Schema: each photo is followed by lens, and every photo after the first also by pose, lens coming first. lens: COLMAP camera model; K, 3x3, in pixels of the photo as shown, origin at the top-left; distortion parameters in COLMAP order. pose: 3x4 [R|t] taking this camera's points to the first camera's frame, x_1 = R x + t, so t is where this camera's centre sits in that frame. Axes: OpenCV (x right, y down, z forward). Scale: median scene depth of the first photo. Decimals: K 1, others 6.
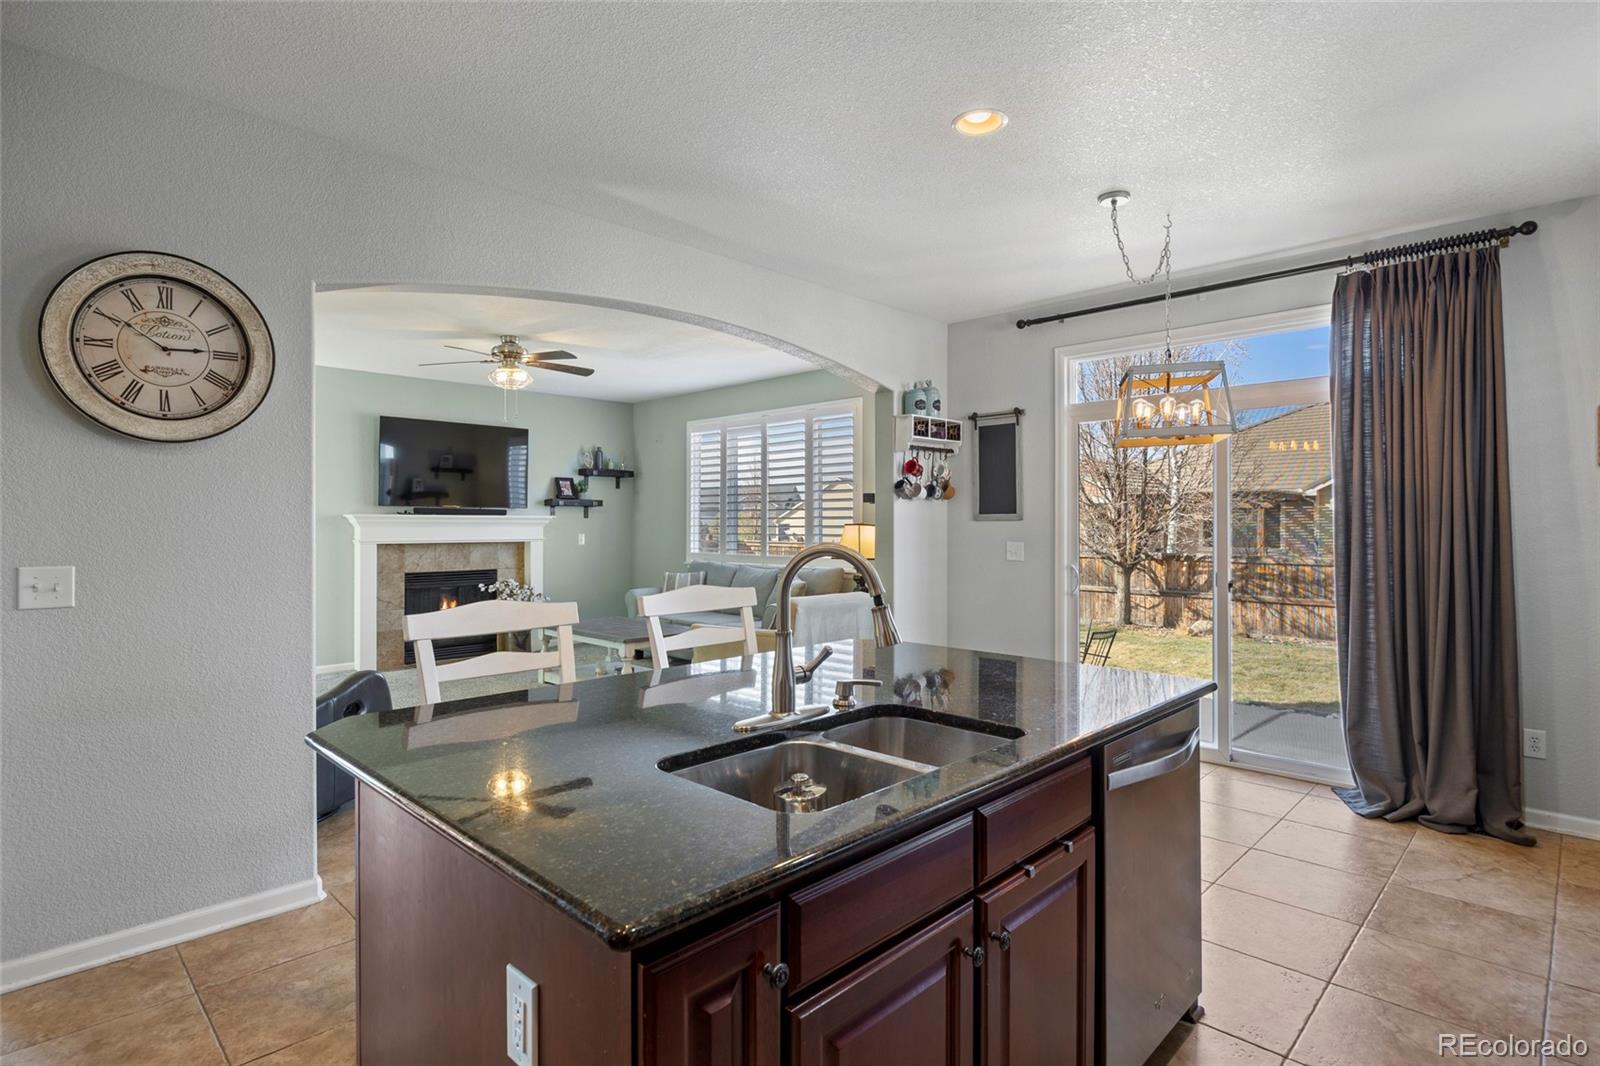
lens RADIAL K [[811.3, 0, 793.8], [0, 811.3, 523.9], [0, 0, 1]] dist [-0.009934, -0.000809]
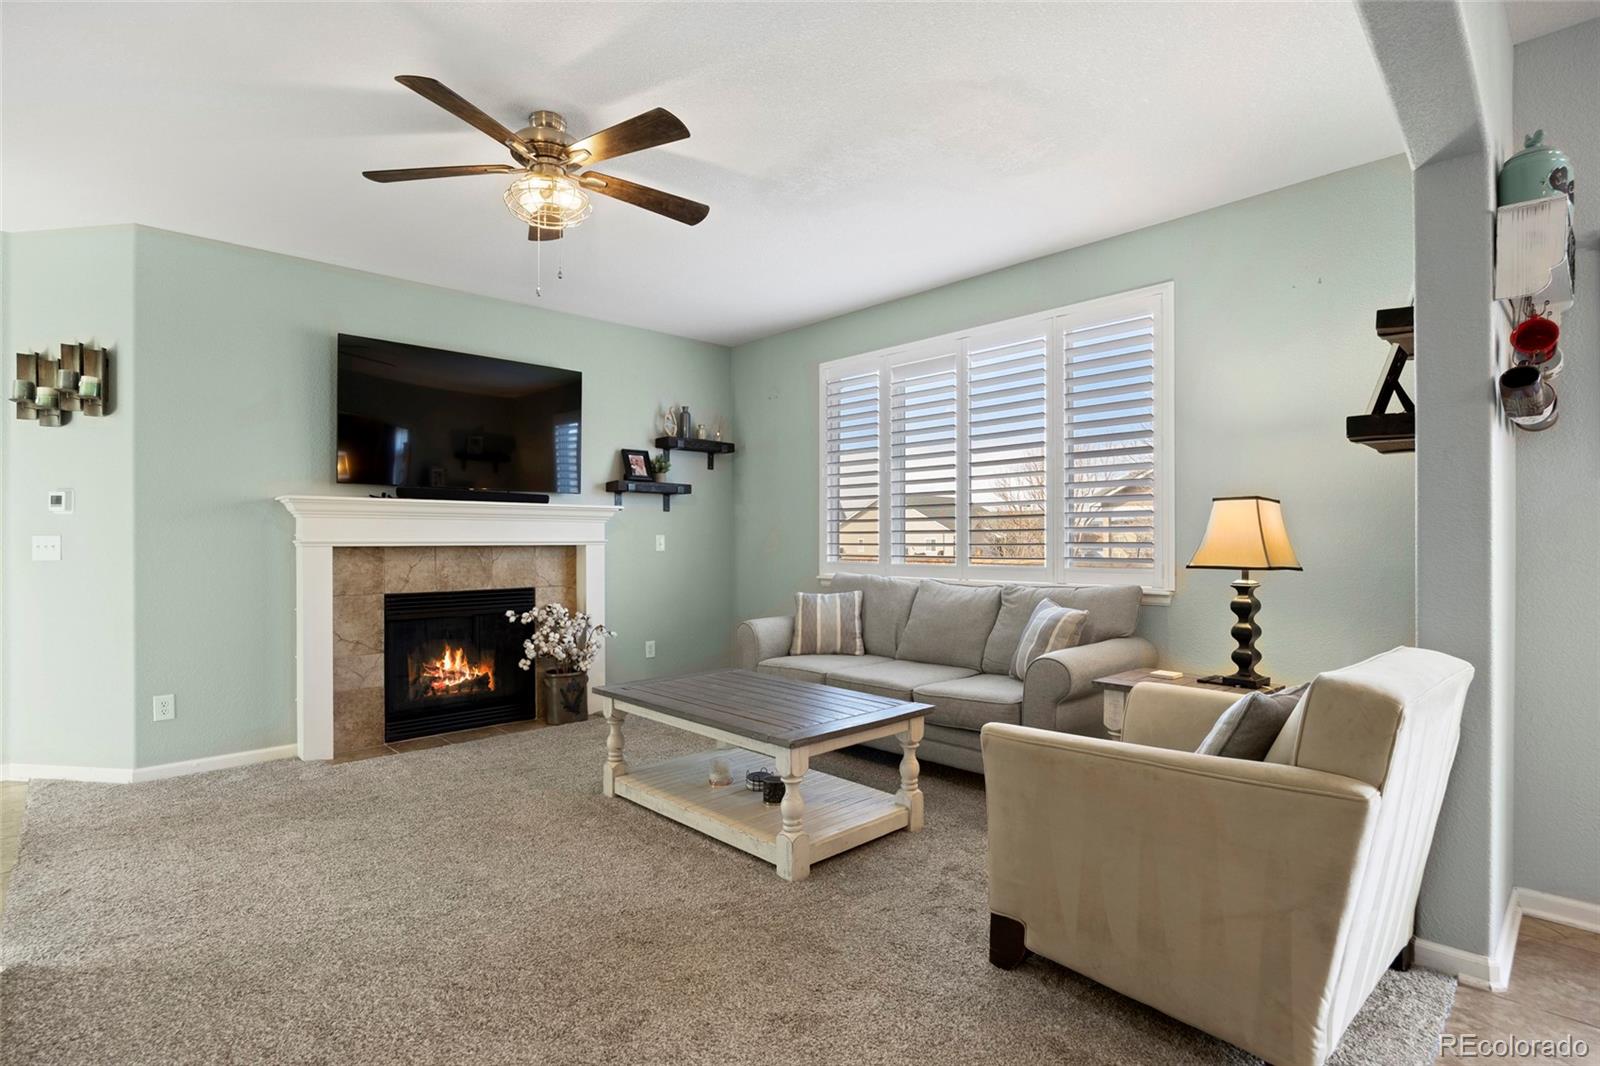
lens RADIAL K [[788.9, 0, 811.8], [0, 788.9, 543.6], [0, 0, 1]] dist [-0.009459, 0.000036]
pose [[0.999536, -0.002950, -0.030317, -0.126380], [0.003119, 0.999980, 0.005537, 0.018068], [0.030300, -0.005629, 0.999525, 0.378841]]
